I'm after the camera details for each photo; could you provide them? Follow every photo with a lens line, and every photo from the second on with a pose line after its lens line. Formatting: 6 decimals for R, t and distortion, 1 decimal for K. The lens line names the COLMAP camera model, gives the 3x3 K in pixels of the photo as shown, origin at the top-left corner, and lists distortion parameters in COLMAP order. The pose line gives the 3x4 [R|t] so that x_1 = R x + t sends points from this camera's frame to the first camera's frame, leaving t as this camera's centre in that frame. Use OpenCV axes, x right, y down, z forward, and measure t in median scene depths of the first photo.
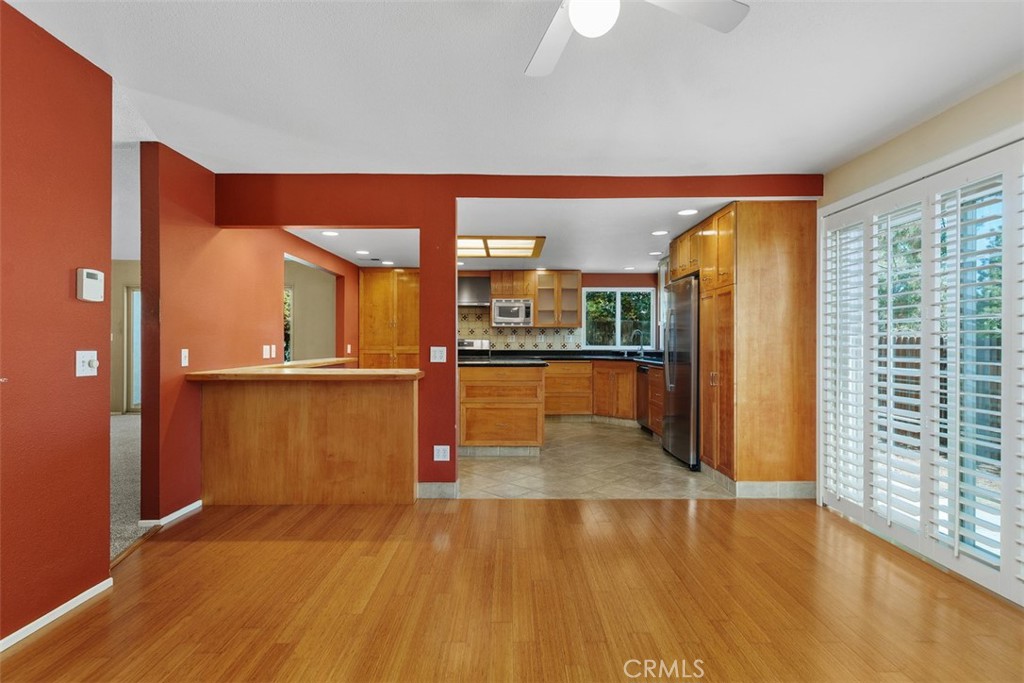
lens RADIAL K [[527.9, 0, 512.0], [0, 527.9, 341.5], [0, 0, 1]] dist [0.001796, 0.000442]
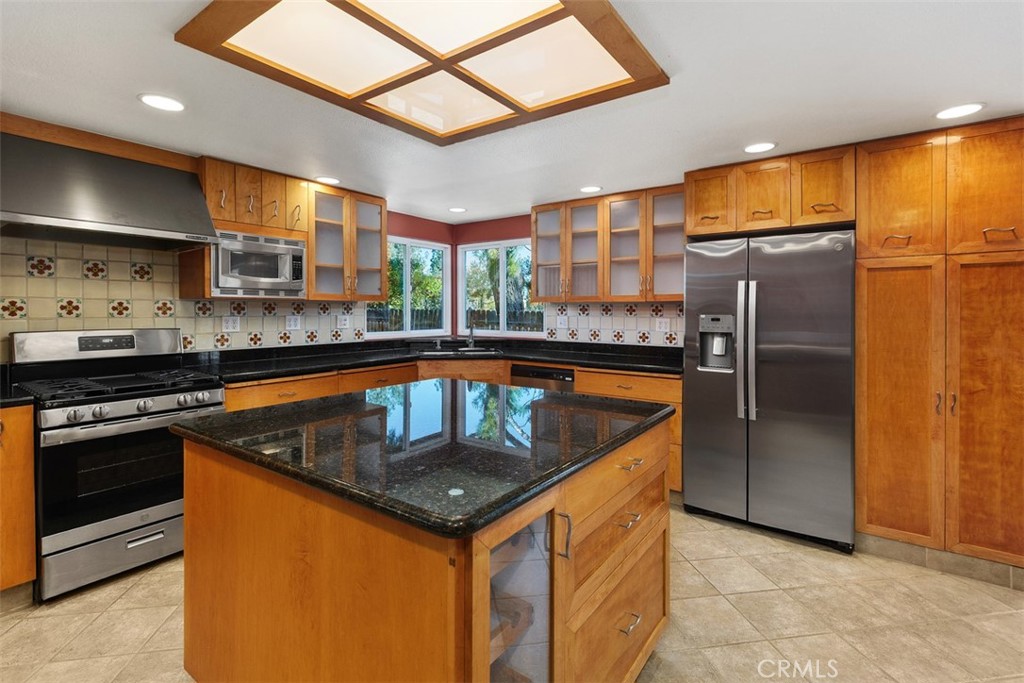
lens RADIAL K [[468.7, 0, 515.1], [0, 468.7, 312.2], [0, 0, 1]] dist [-0.001698, -0.000379]
pose [[0.588311, -0.004529, 0.808622, -0.247218], [-0.001979, 0.999973, 0.007040, -0.025835], [-0.808632, -0.005742, 0.588286, 0.780089]]
